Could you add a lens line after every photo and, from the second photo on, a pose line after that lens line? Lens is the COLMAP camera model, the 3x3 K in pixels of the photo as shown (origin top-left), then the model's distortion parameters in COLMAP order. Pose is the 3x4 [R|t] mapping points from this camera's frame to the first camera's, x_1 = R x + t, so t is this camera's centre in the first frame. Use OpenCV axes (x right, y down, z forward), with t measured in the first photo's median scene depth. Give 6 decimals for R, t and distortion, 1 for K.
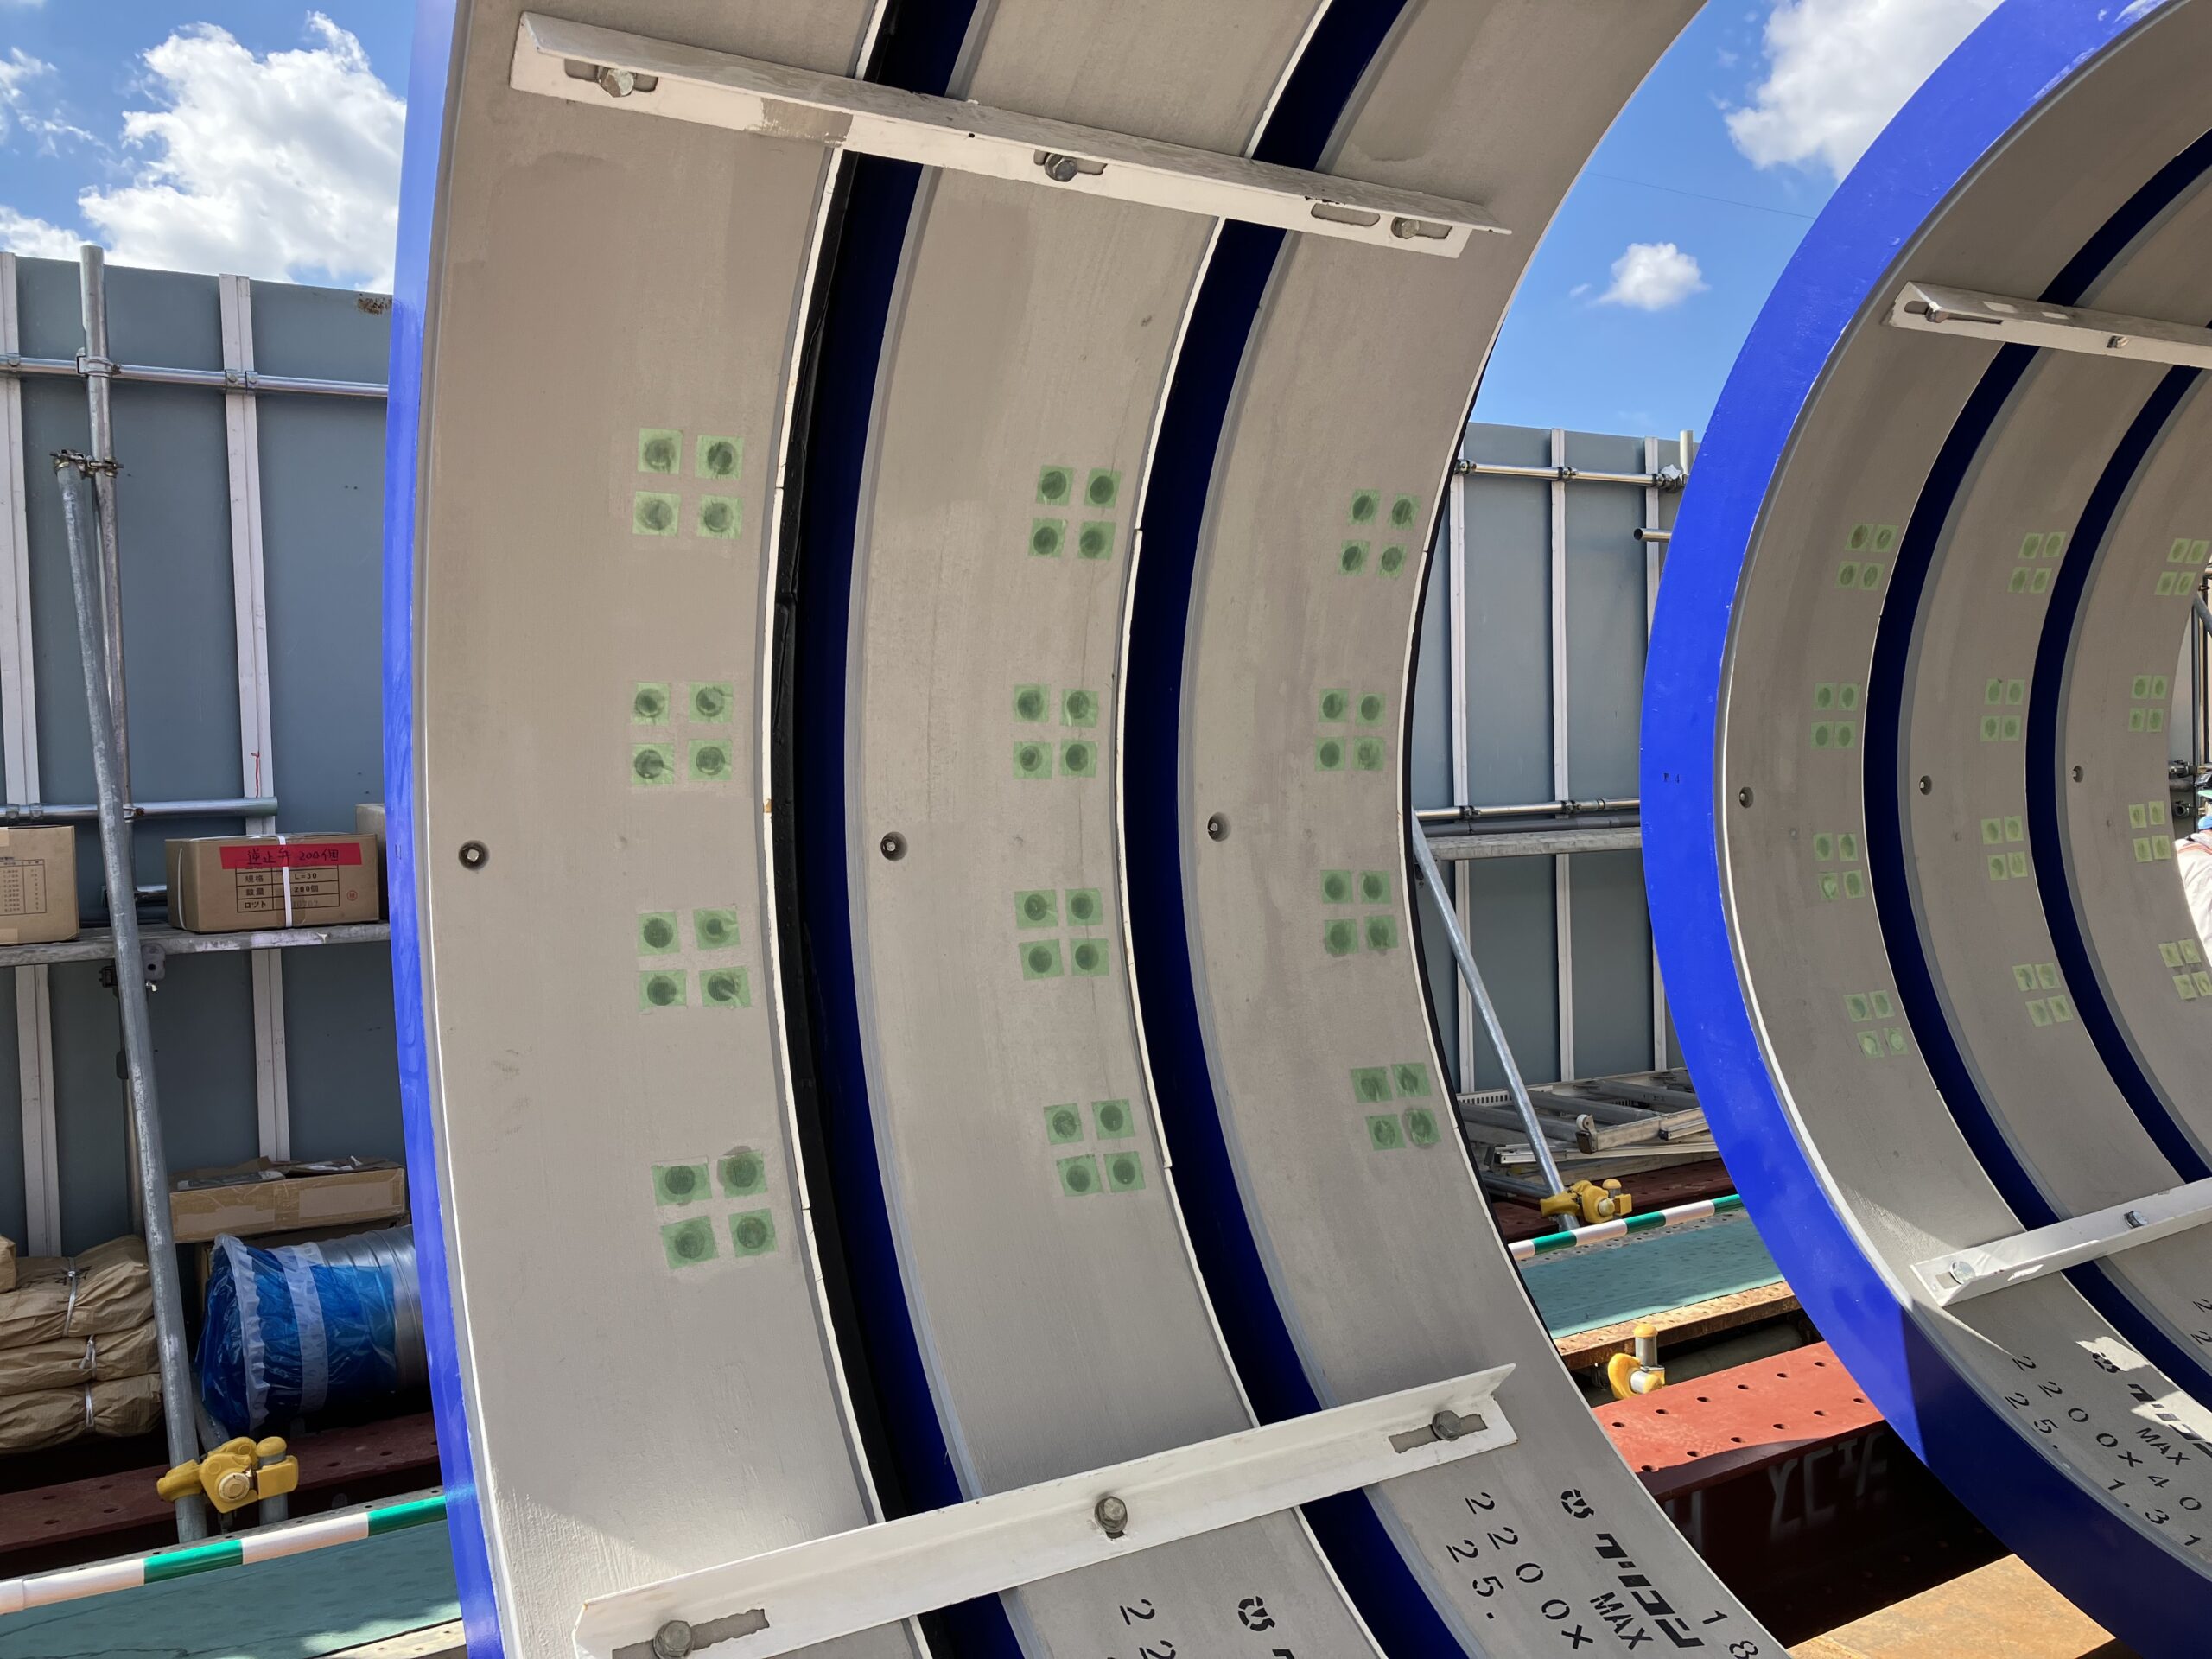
lens RADIAL K [[1840.6, 0, 1107.8], [0, 1840.6, 839.2], [0, 0, 1]] dist [0.061361, -0.116083]
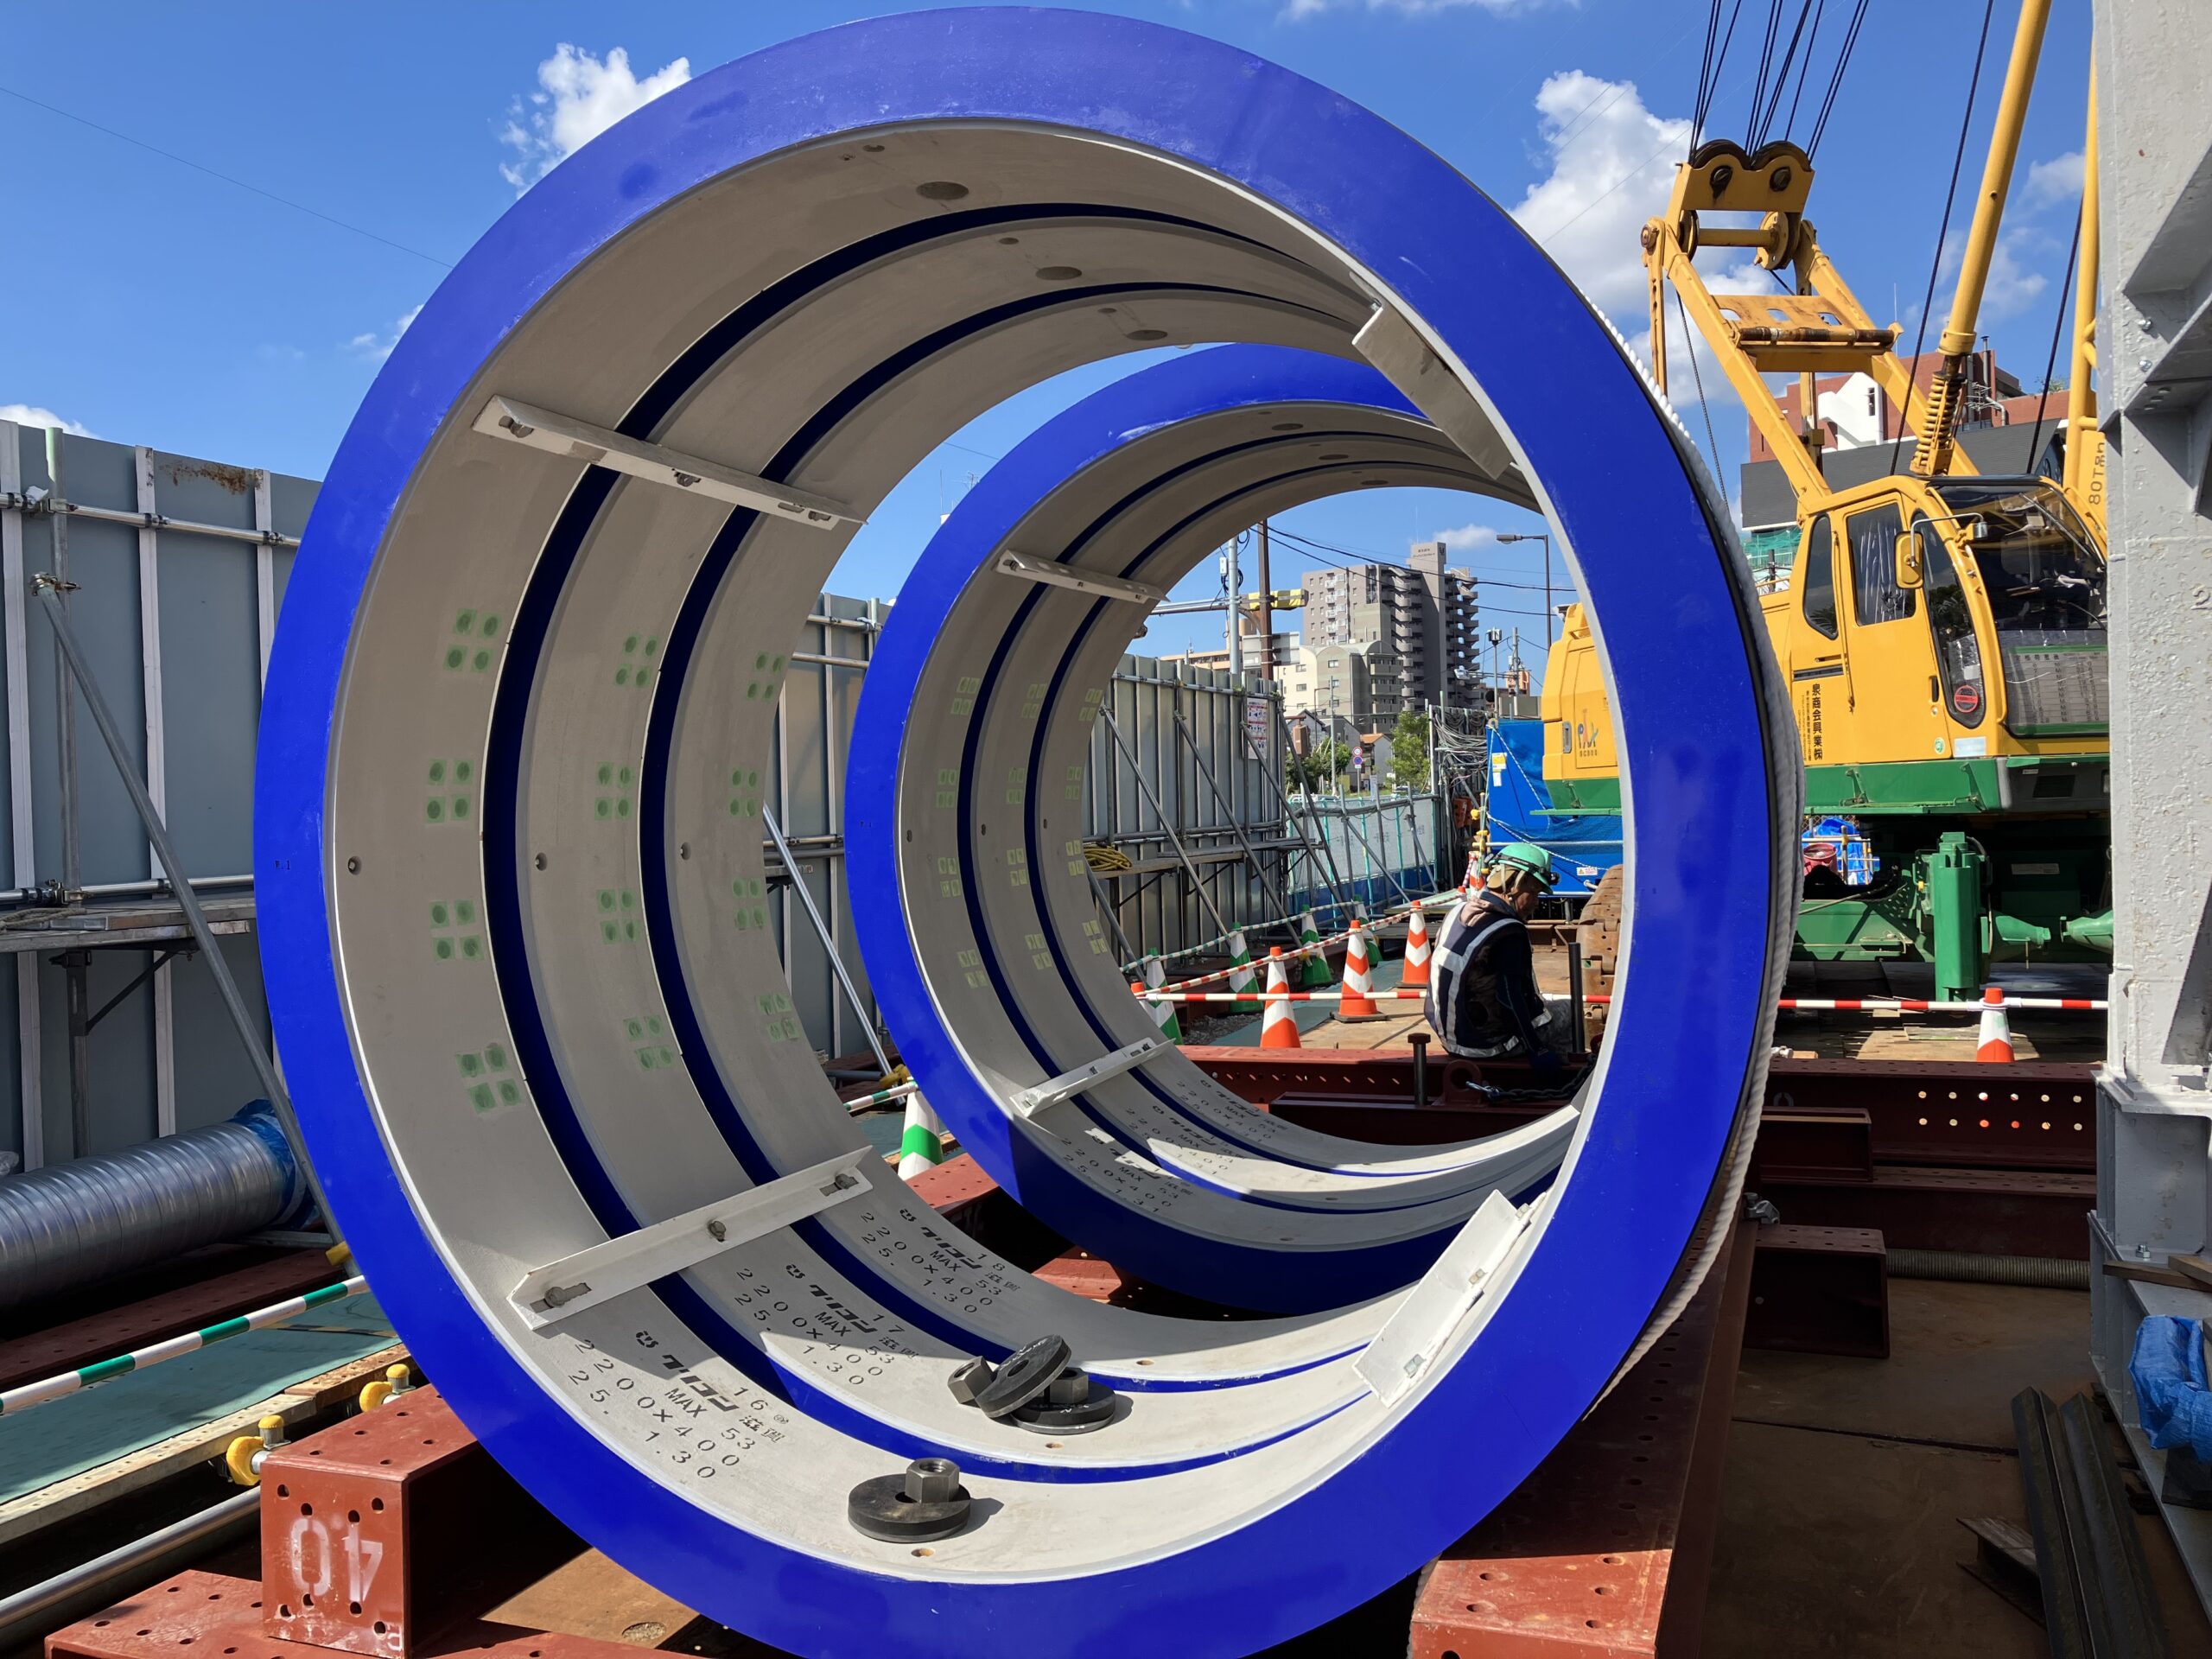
lens RADIAL K [[1840.6, 0, 1107.8], [0, 1840.6, 839.2], [0, 0, 1]] dist [0.061361, -0.116083]
pose [[0.797545, 0.033539, 0.602327, -0.660093], [-0.041357, 0.999144, -0.000874, -0.032949], [-0.601841, -0.024213, 0.798249, -0.568443]]
